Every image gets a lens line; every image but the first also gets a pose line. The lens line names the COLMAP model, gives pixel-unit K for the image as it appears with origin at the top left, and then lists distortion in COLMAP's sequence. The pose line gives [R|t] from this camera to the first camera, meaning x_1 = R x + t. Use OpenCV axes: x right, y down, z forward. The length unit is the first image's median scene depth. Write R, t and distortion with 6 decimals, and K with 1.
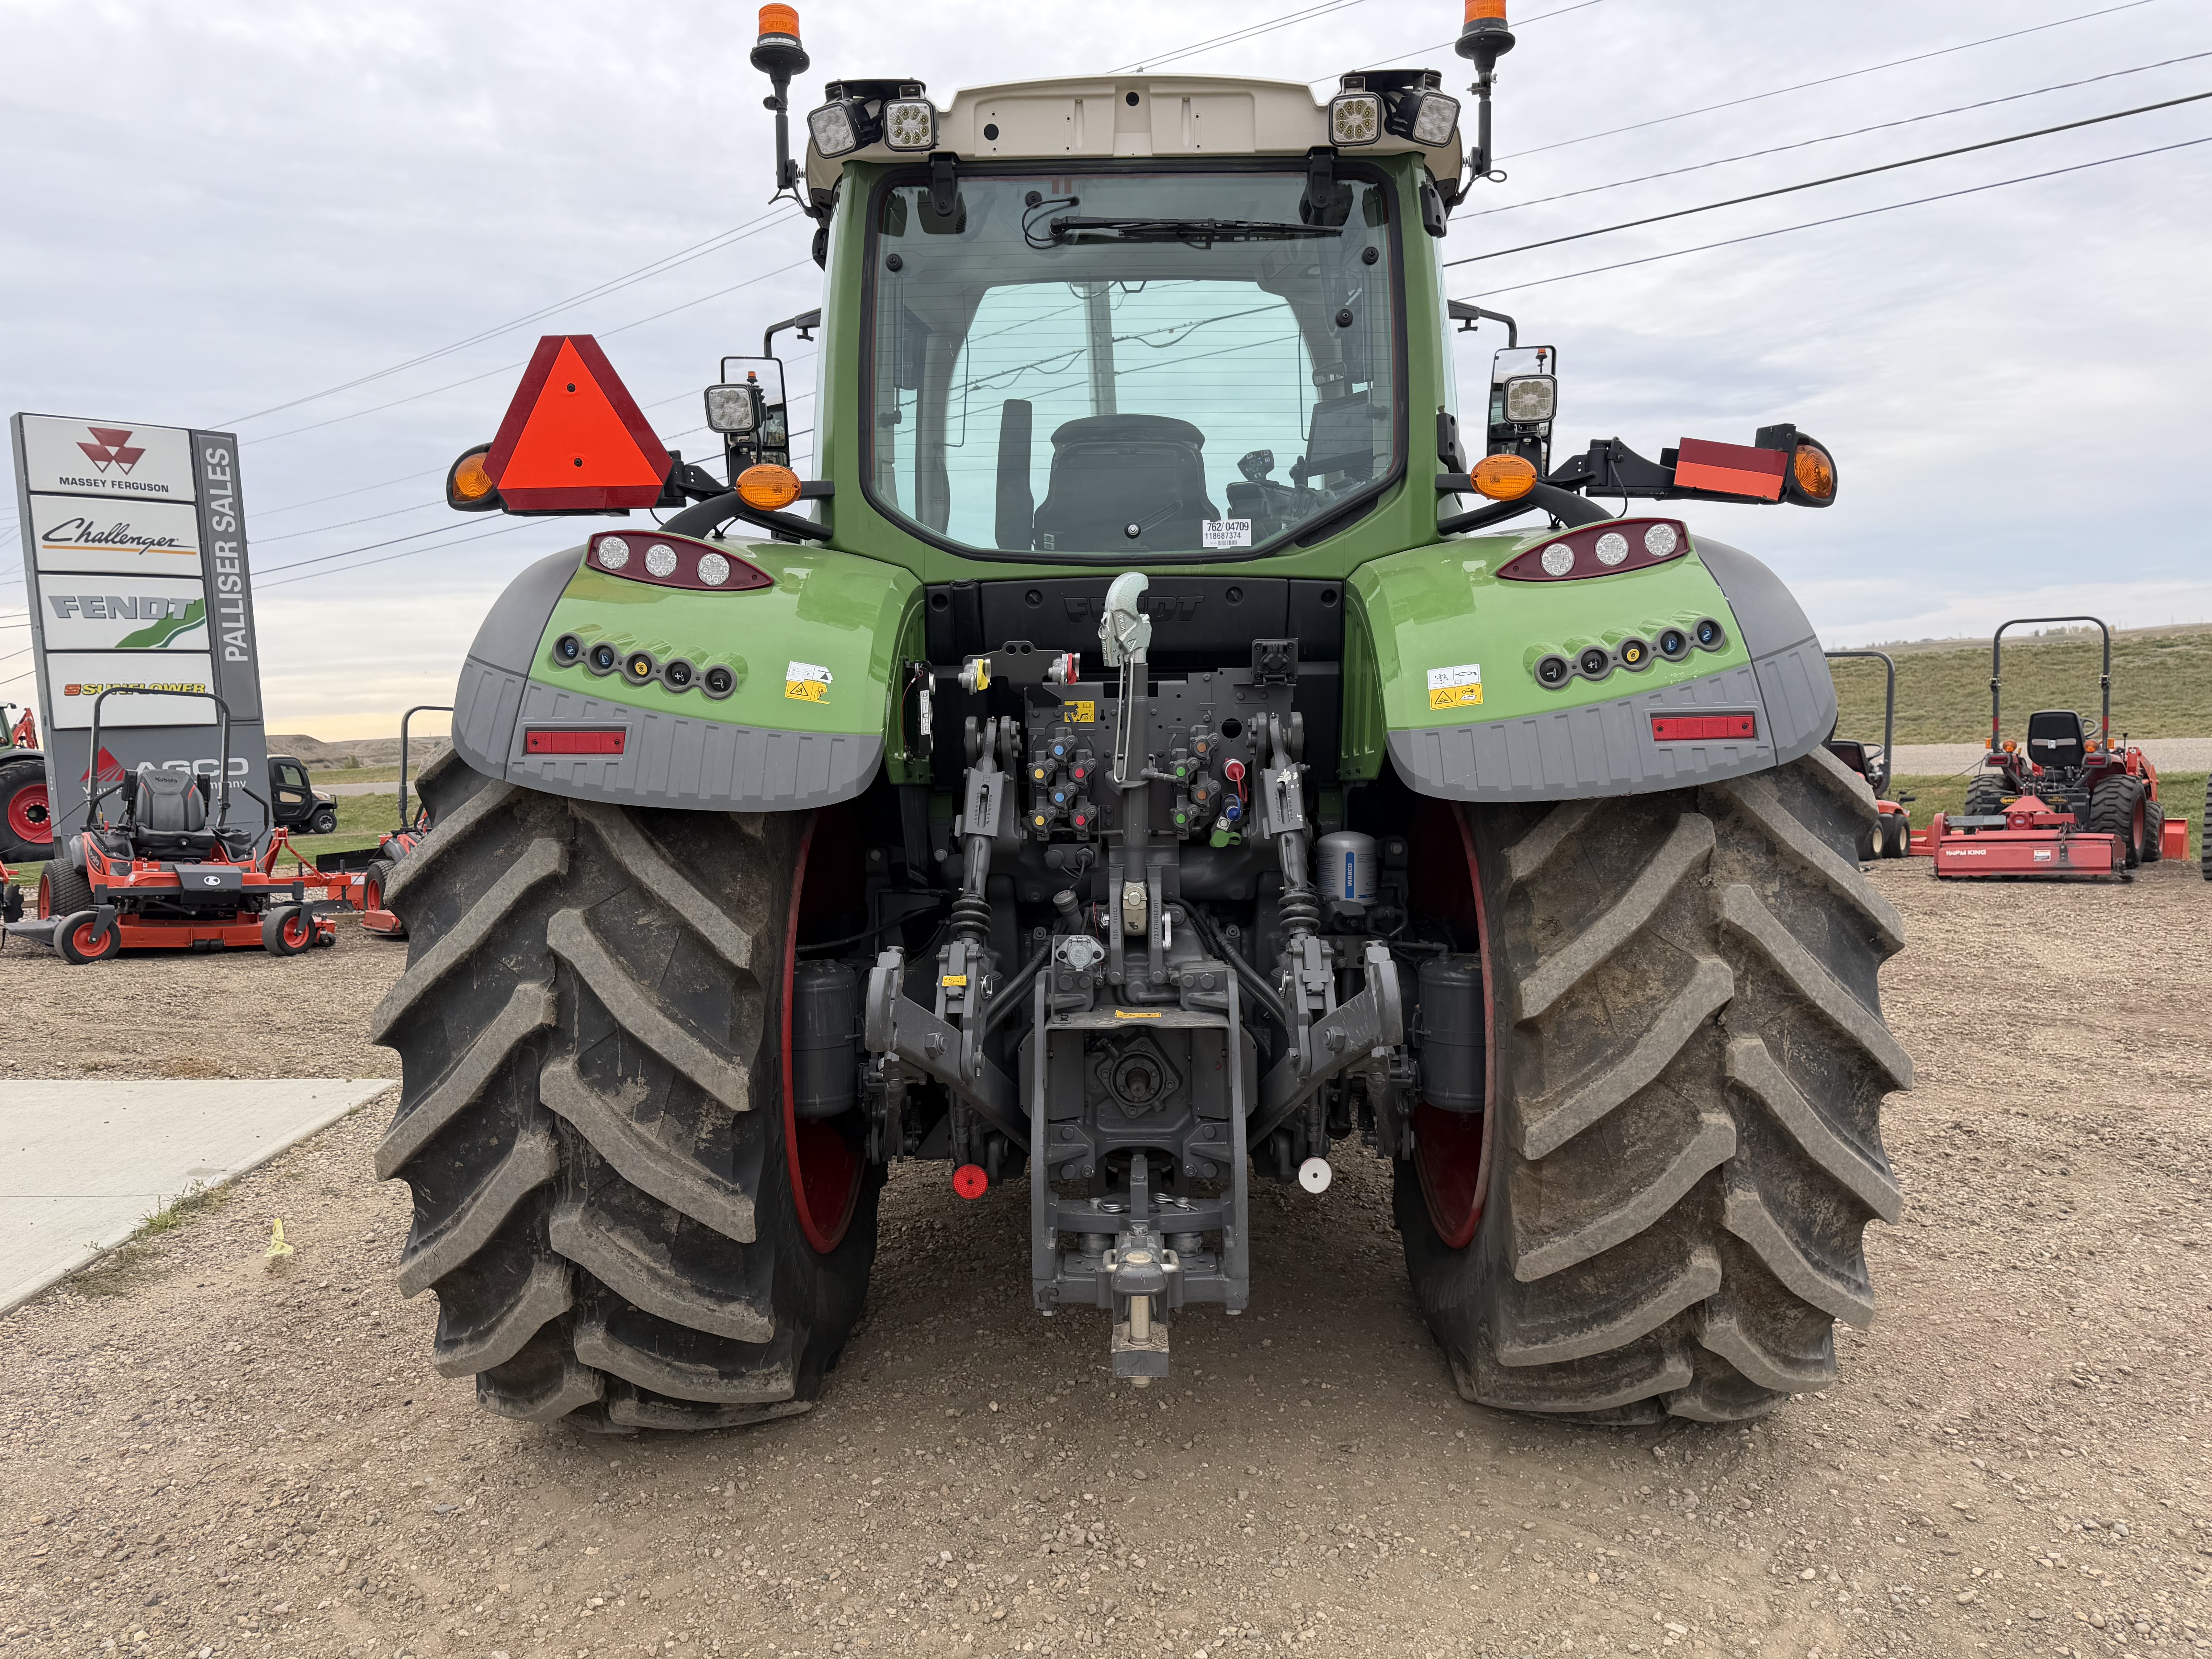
lens RADIAL K [[1517.3, 0, 1106.0], [0, 1517.3, 829.5], [0, 0, 1]] dist [0.000820, -0.002225]
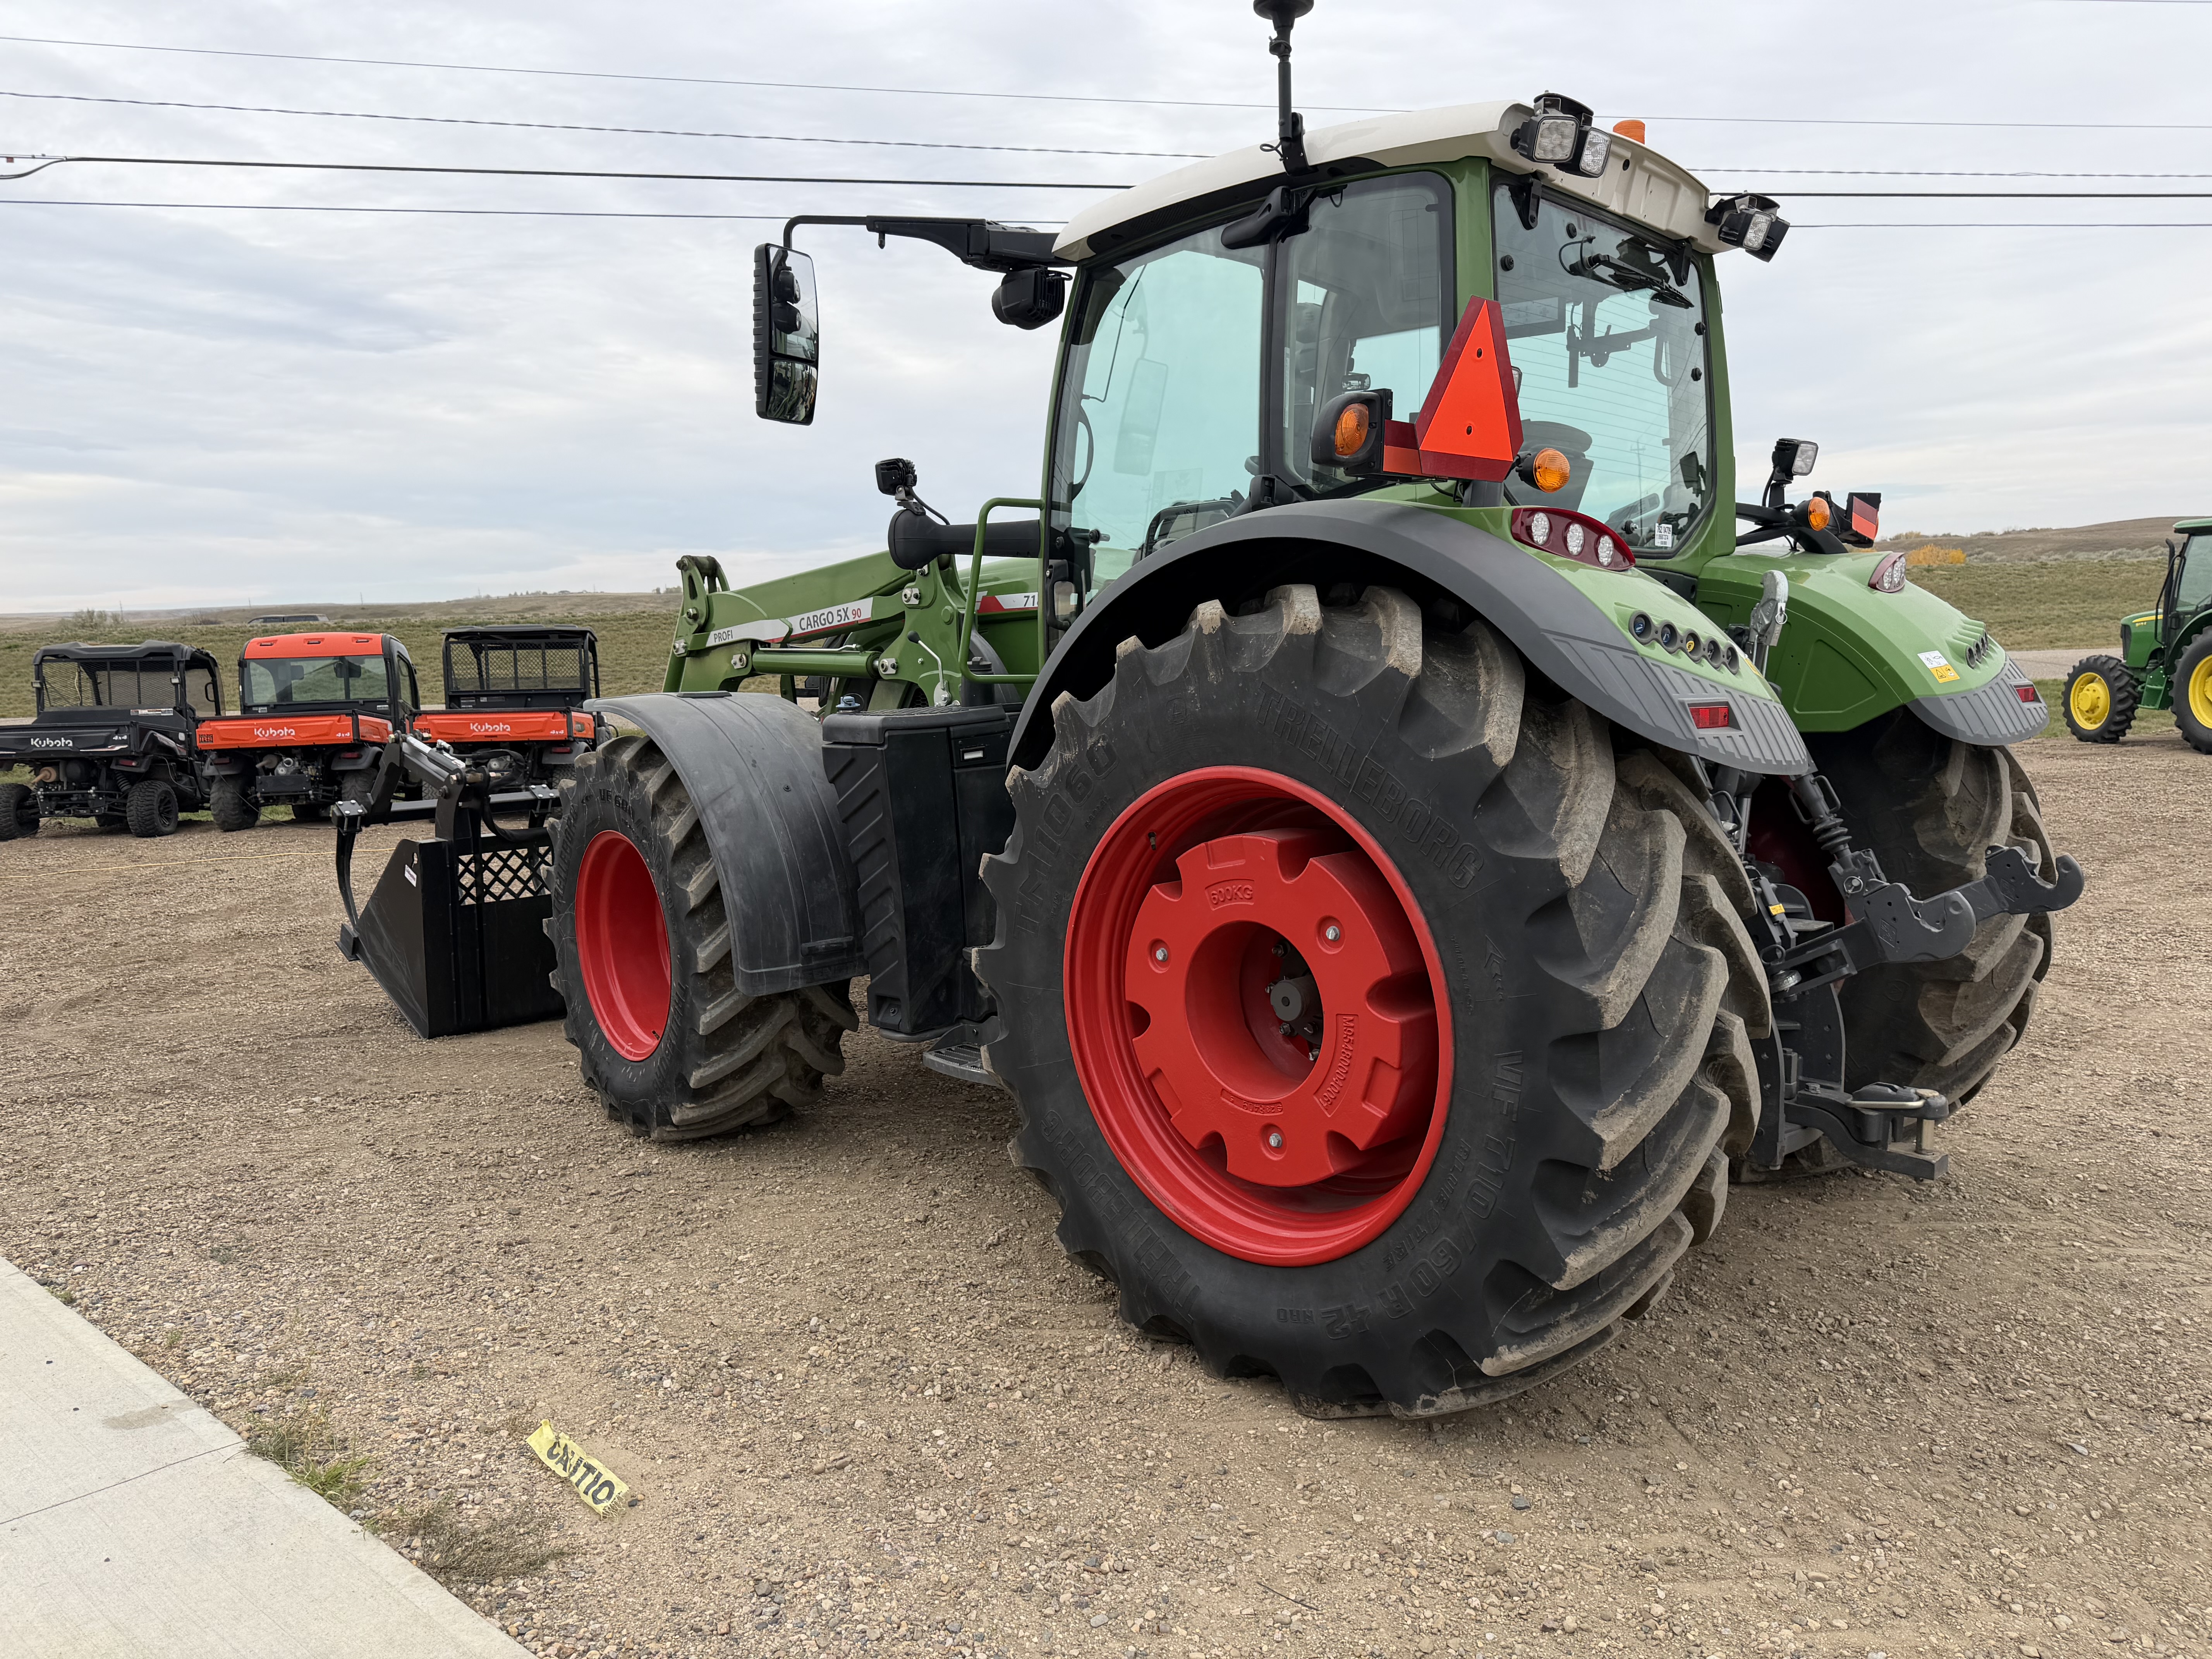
lens RADIAL K [[1517.3, 0, 1106.0], [0, 1517.3, 829.5], [0, 0, 1]] dist [0.000820, -0.002225]
pose [[0.712242, -0.071686, 0.698264, -1.039778], [0.049015, 0.997422, 0.052403, -0.041201], [-0.700221, -0.003098, 0.713920, 0.399679]]
